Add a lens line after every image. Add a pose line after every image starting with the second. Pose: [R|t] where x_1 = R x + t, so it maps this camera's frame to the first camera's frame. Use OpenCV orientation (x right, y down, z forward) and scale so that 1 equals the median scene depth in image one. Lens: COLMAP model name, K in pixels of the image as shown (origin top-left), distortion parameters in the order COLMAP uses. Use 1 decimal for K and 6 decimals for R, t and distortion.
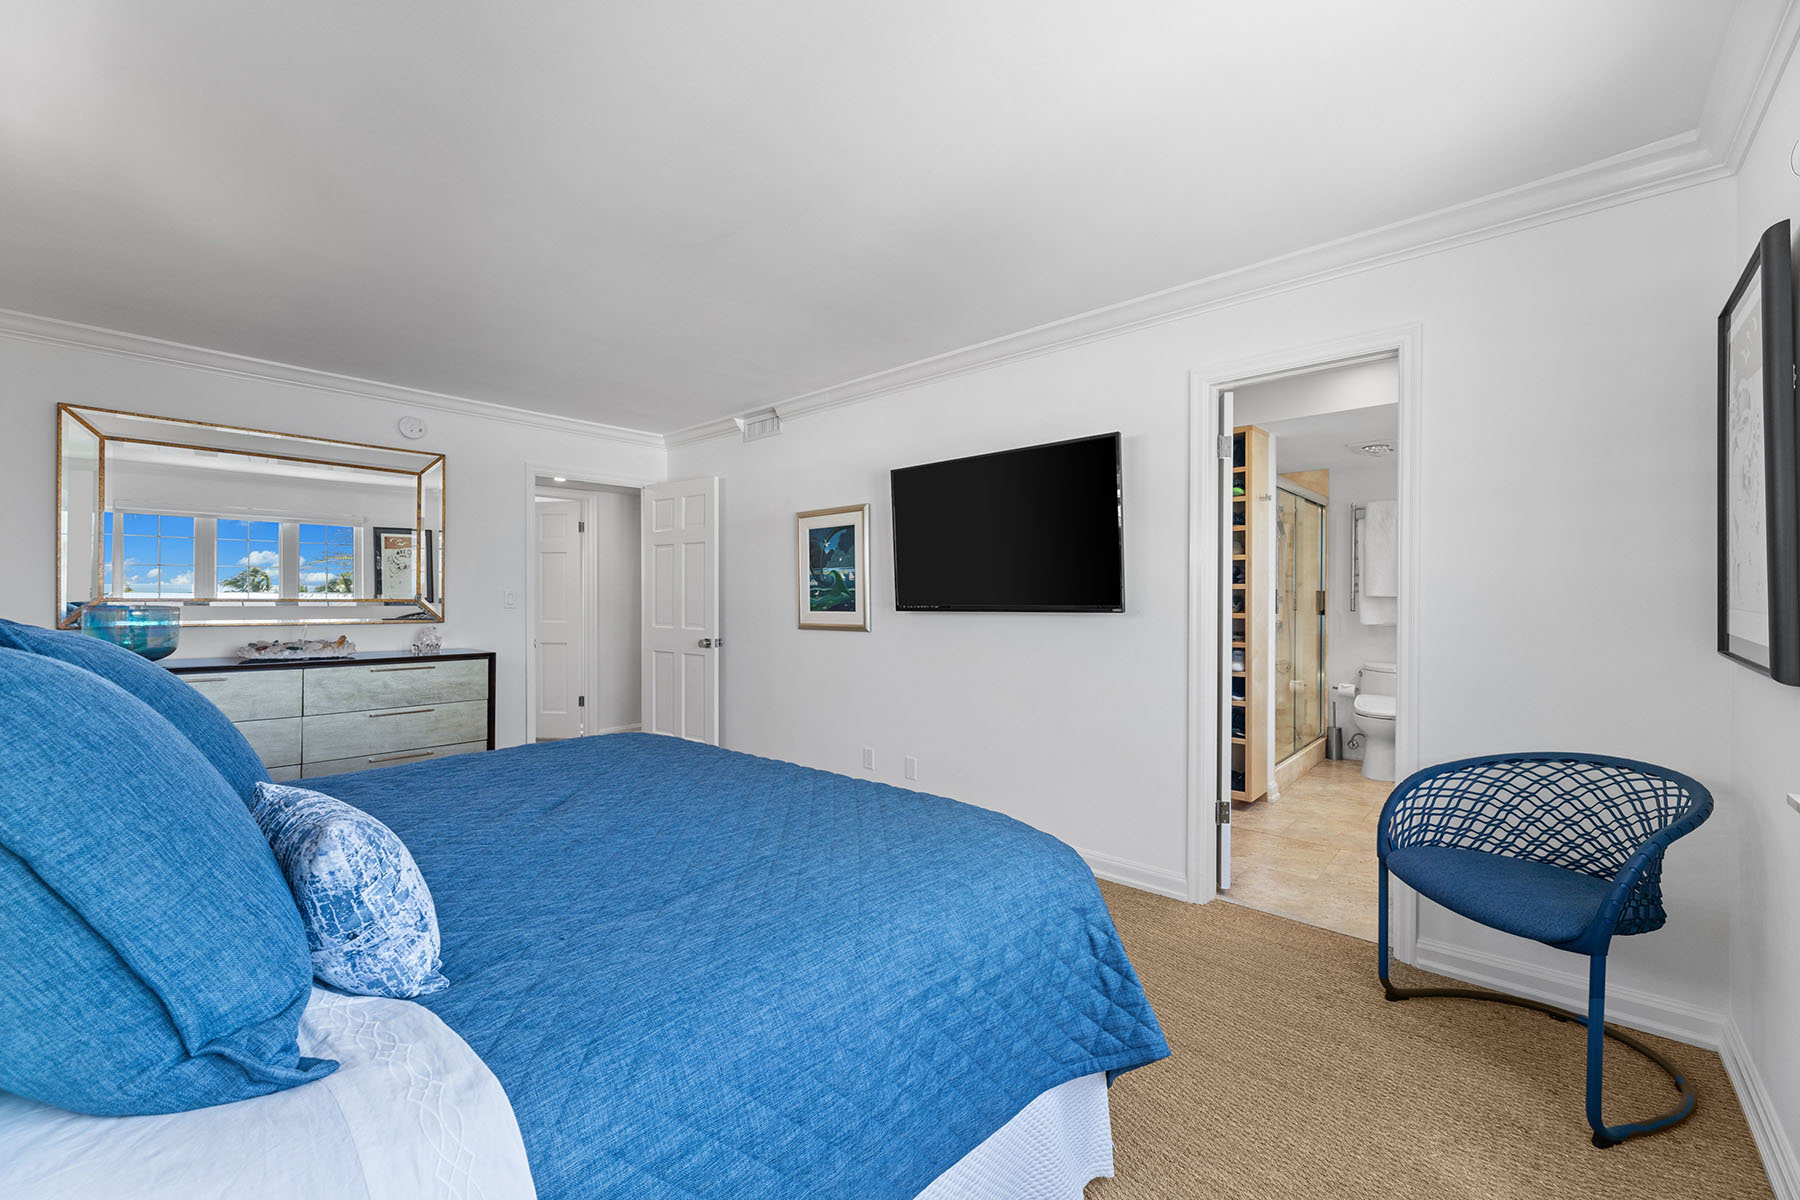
lens RADIAL K [[724.8, 0, 900.8], [0, 724.8, 593.6], [0, 0, 1]] dist [0.000738, 0.000280]
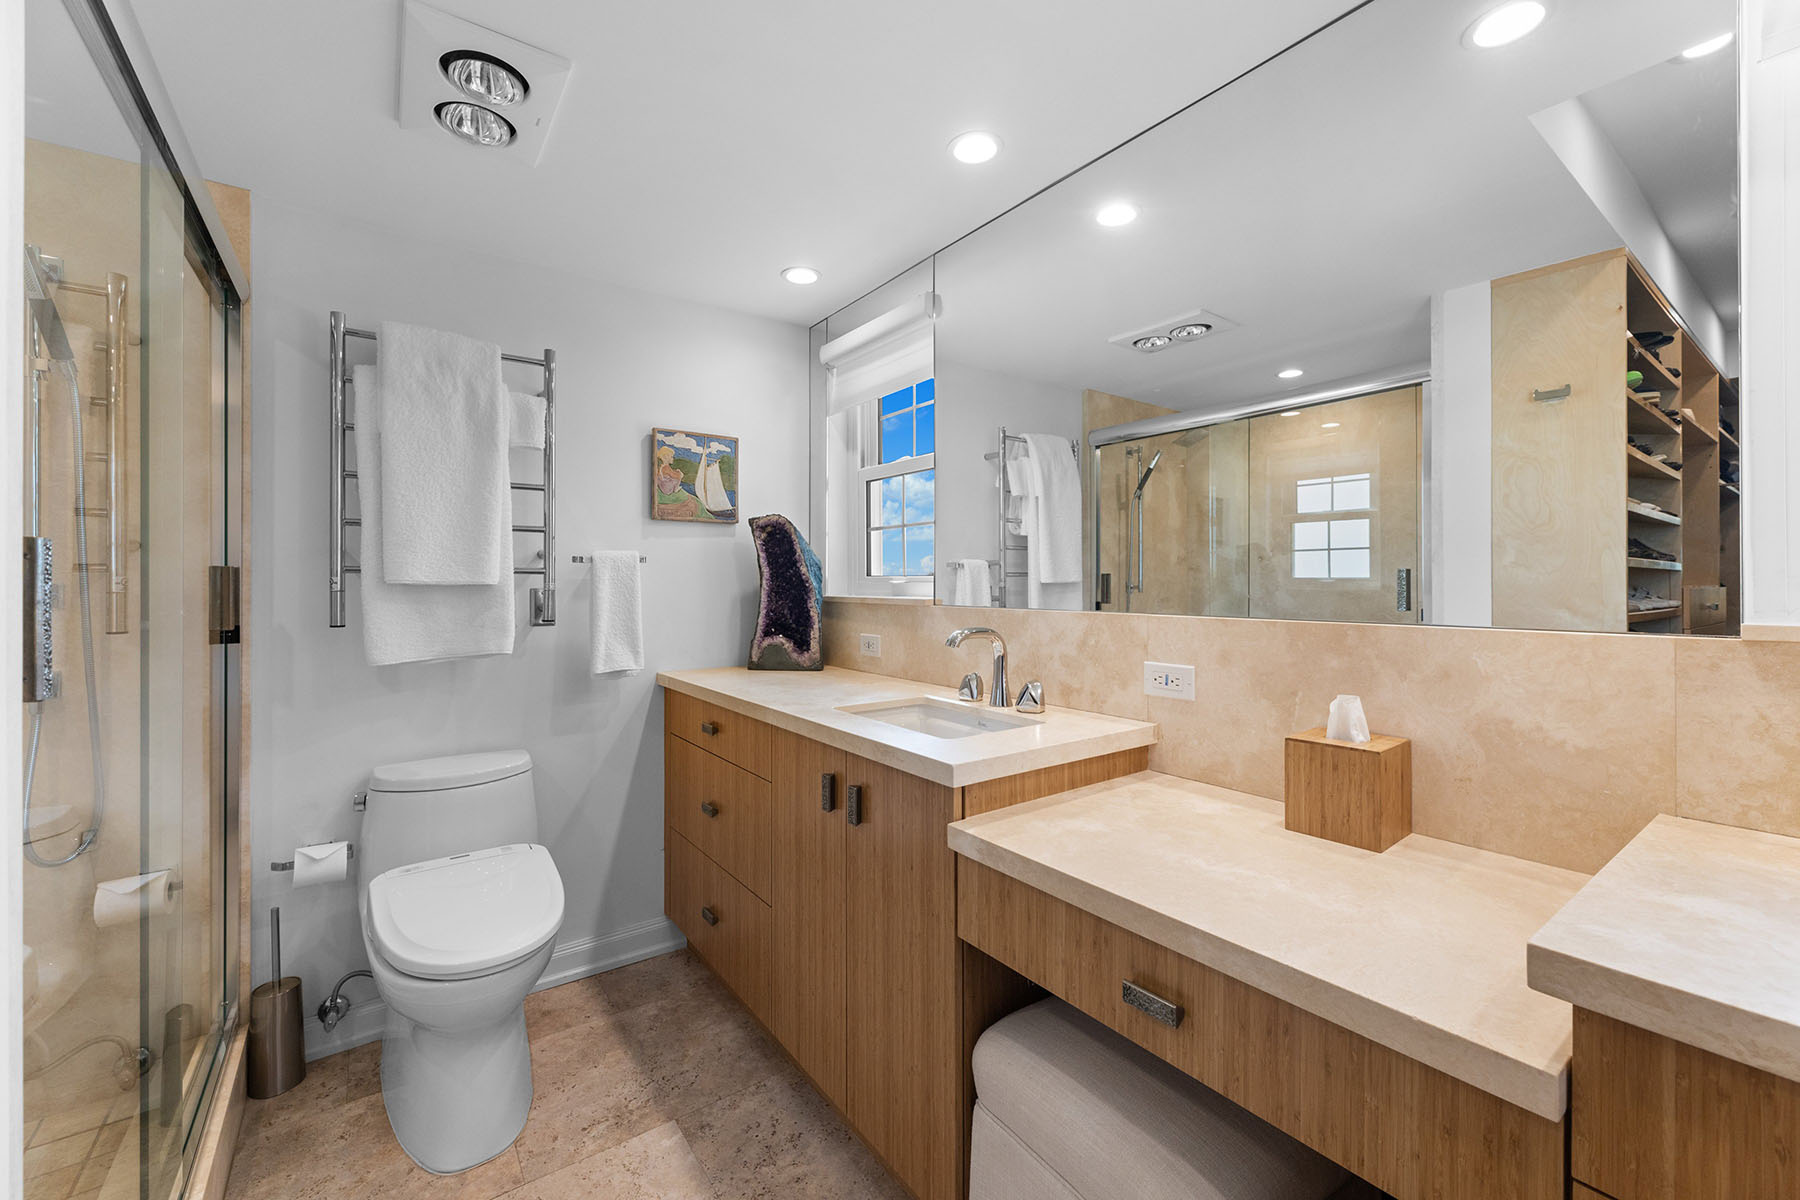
lens RADIAL K [[724.8, 0, 903.4], [0, 724.8, 585.2], [0, 0, 1]] dist [0.000738, 0.000280]
pose [[0.209894, -0.001447, 0.977723, 0.344893], [0.001259, 0.999998, 0.001210, 0.004255], [-0.977723, 0.000977, 0.209895, 0.667926]]
